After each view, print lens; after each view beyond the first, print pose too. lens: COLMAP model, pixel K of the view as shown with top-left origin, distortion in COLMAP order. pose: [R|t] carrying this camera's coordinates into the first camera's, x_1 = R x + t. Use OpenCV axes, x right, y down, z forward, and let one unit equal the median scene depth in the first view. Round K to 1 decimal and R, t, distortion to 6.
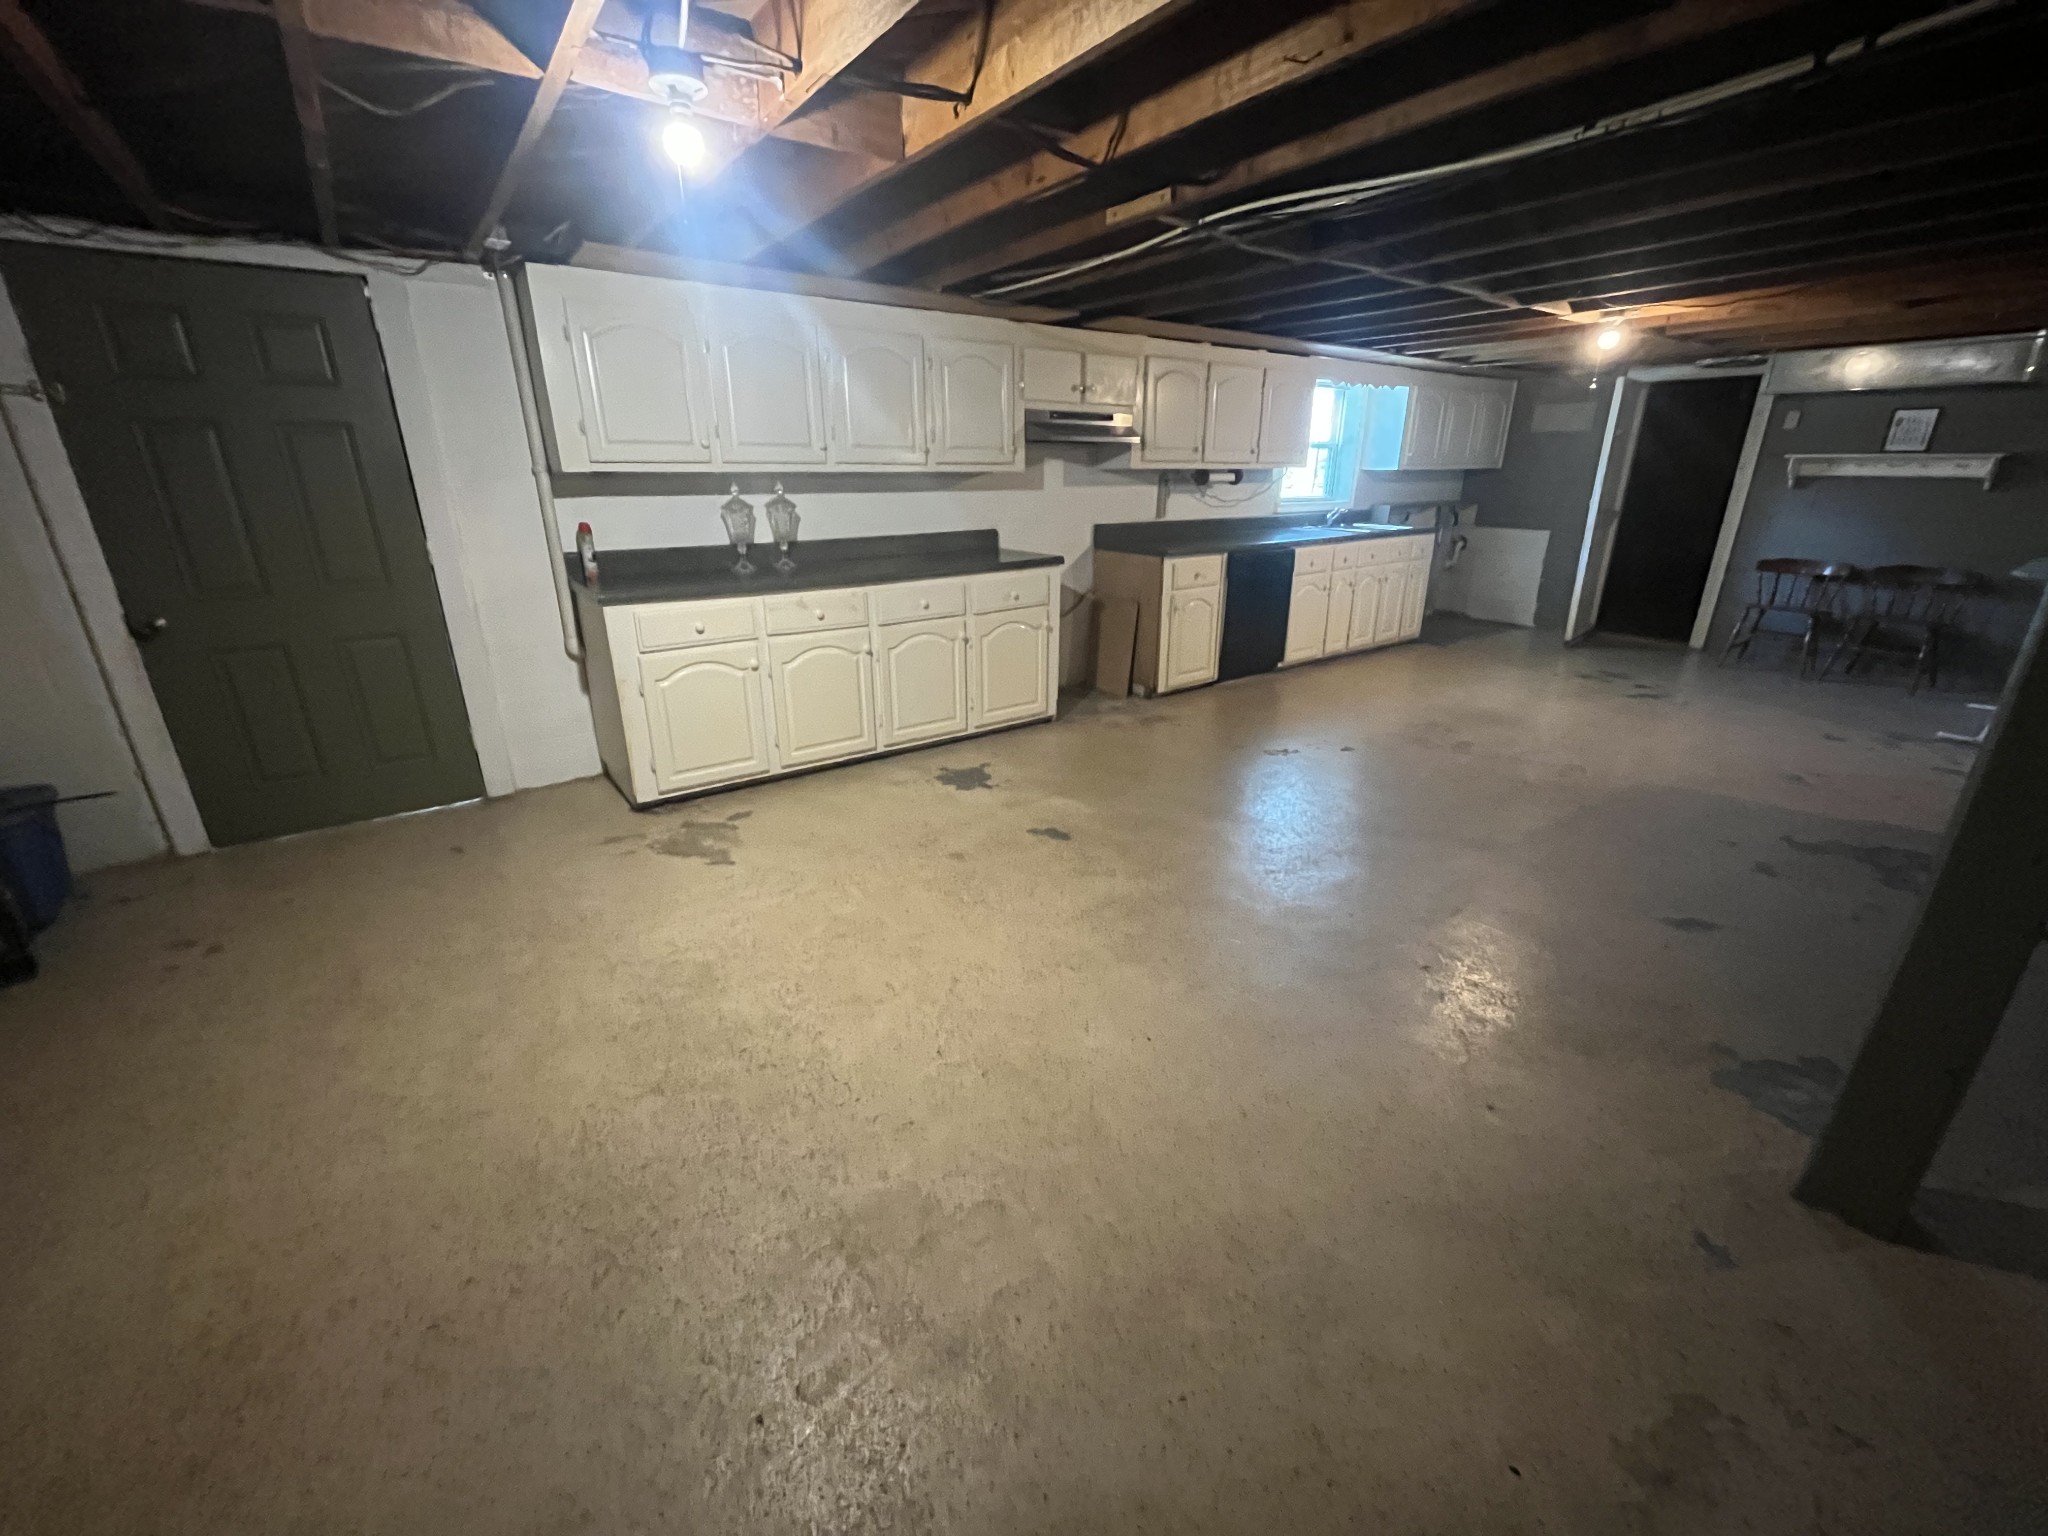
lens RADIAL K [[824.7, 0, 1021.5], [0, 824.7, 764.6], [0, 0, 1]] dist [-0.003987, -0.000260]
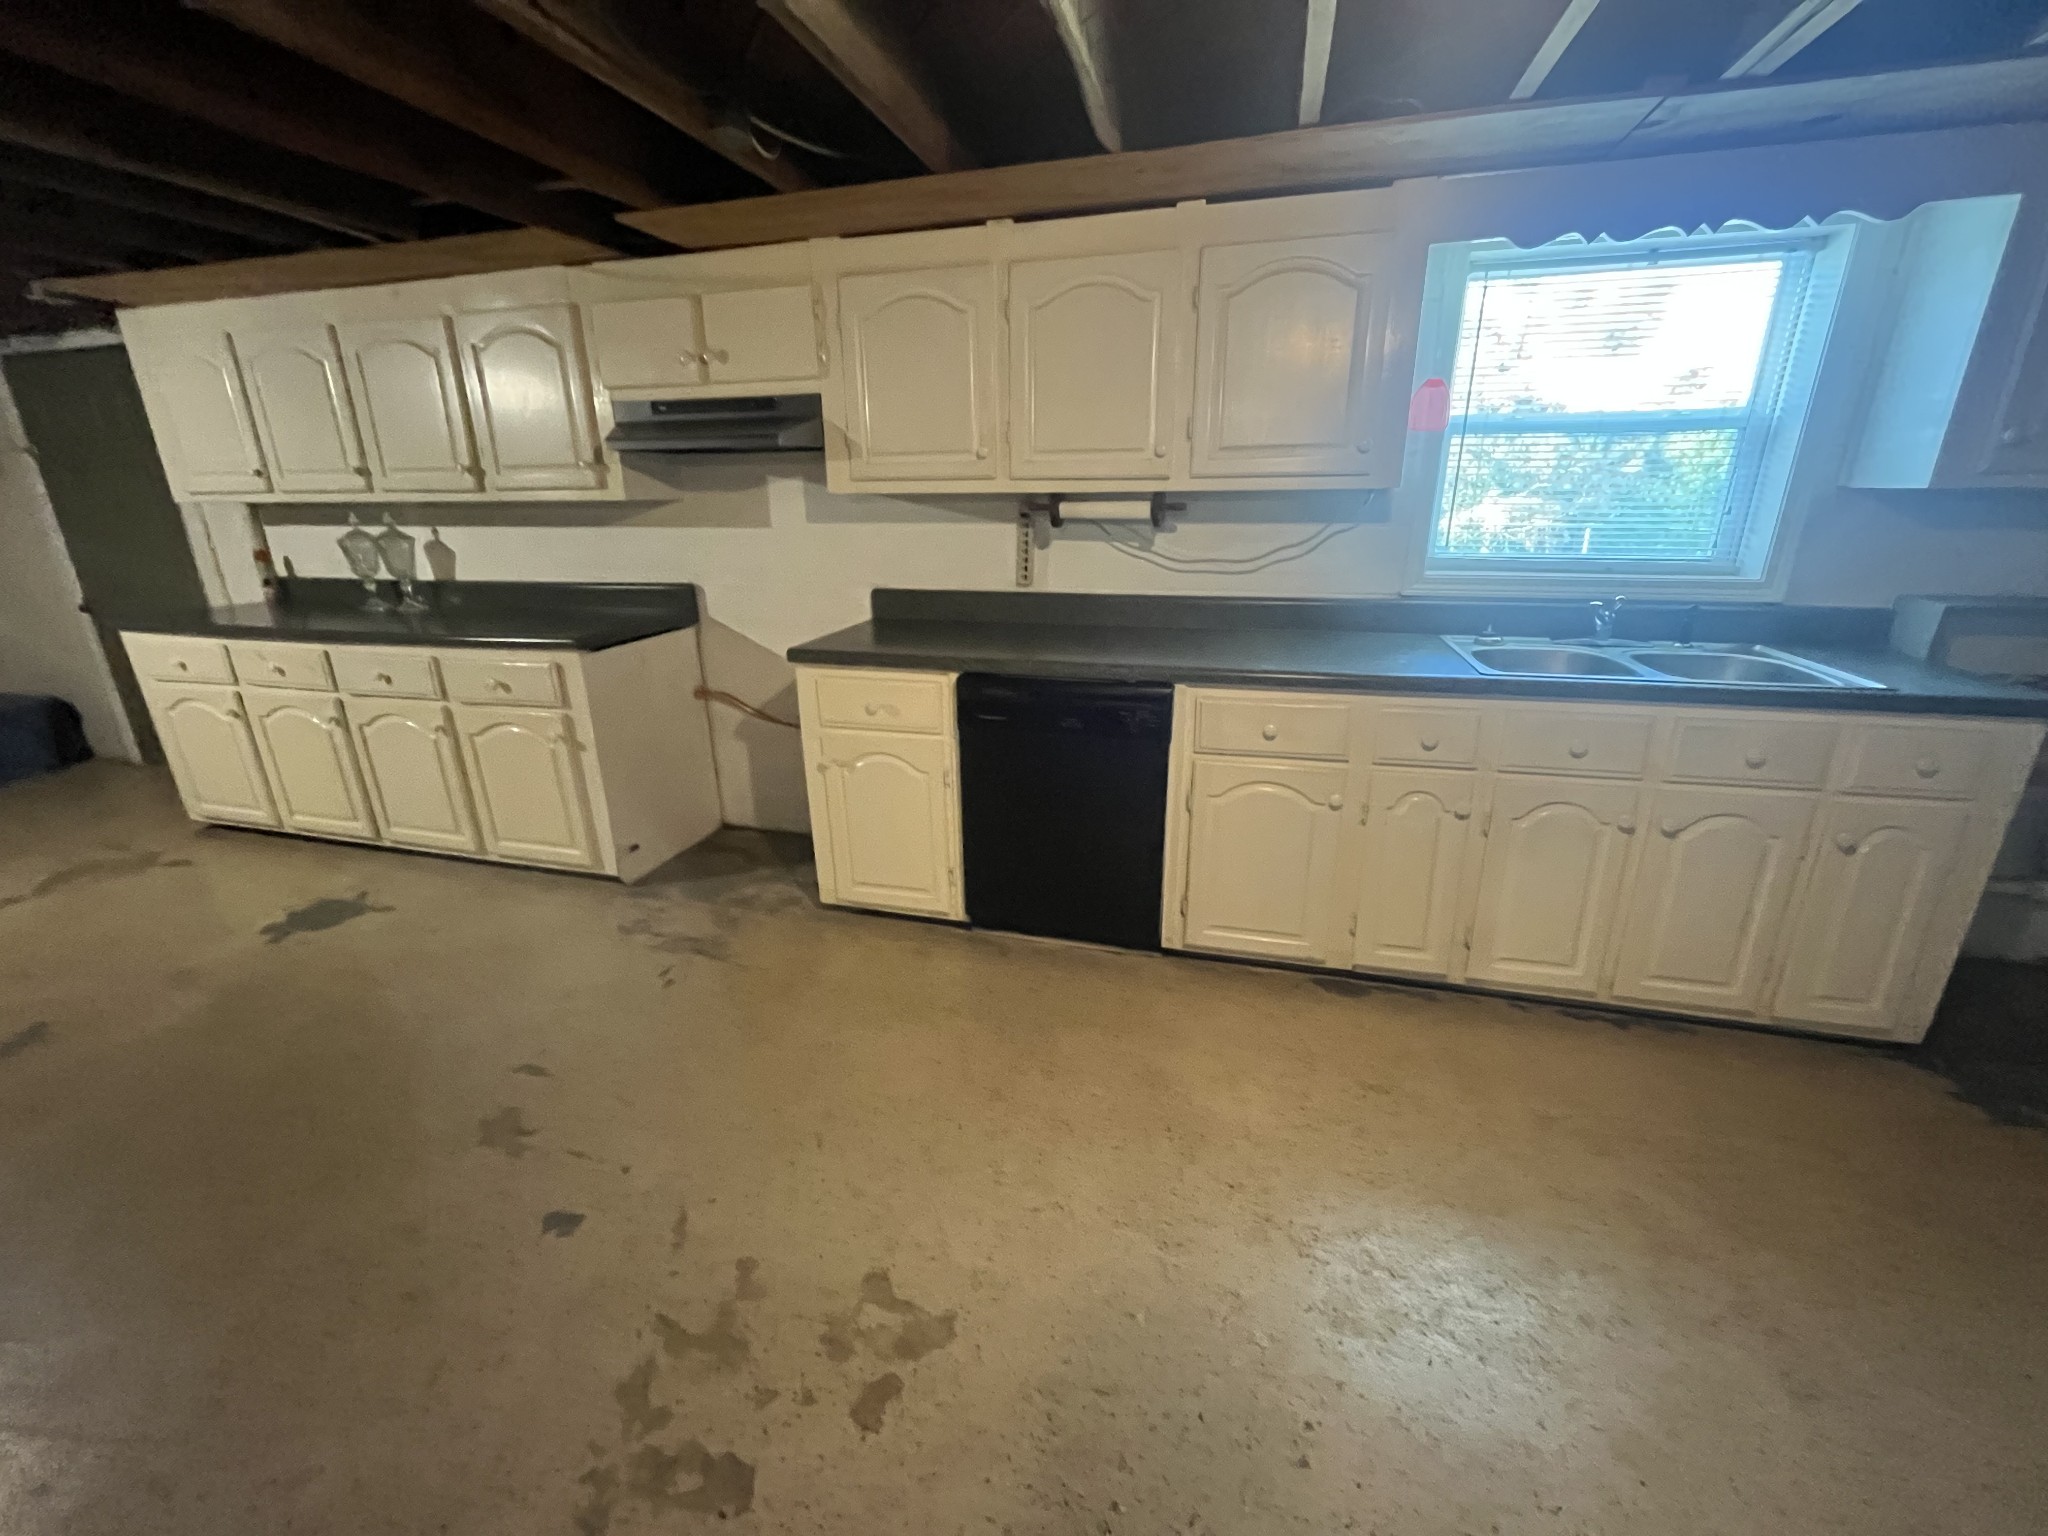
lens RADIAL K [[824.7, 0, 1023.2], [0, 824.7, 768.6], [0, 0, 1]] dist [-0.003987, -0.000260]
pose [[0.618471, 0.250329, -0.744868, 0.723029], [-0.256745, 0.960252, 0.109536, -0.304345], [0.742681, 0.123496, 0.658159, 0.833669]]
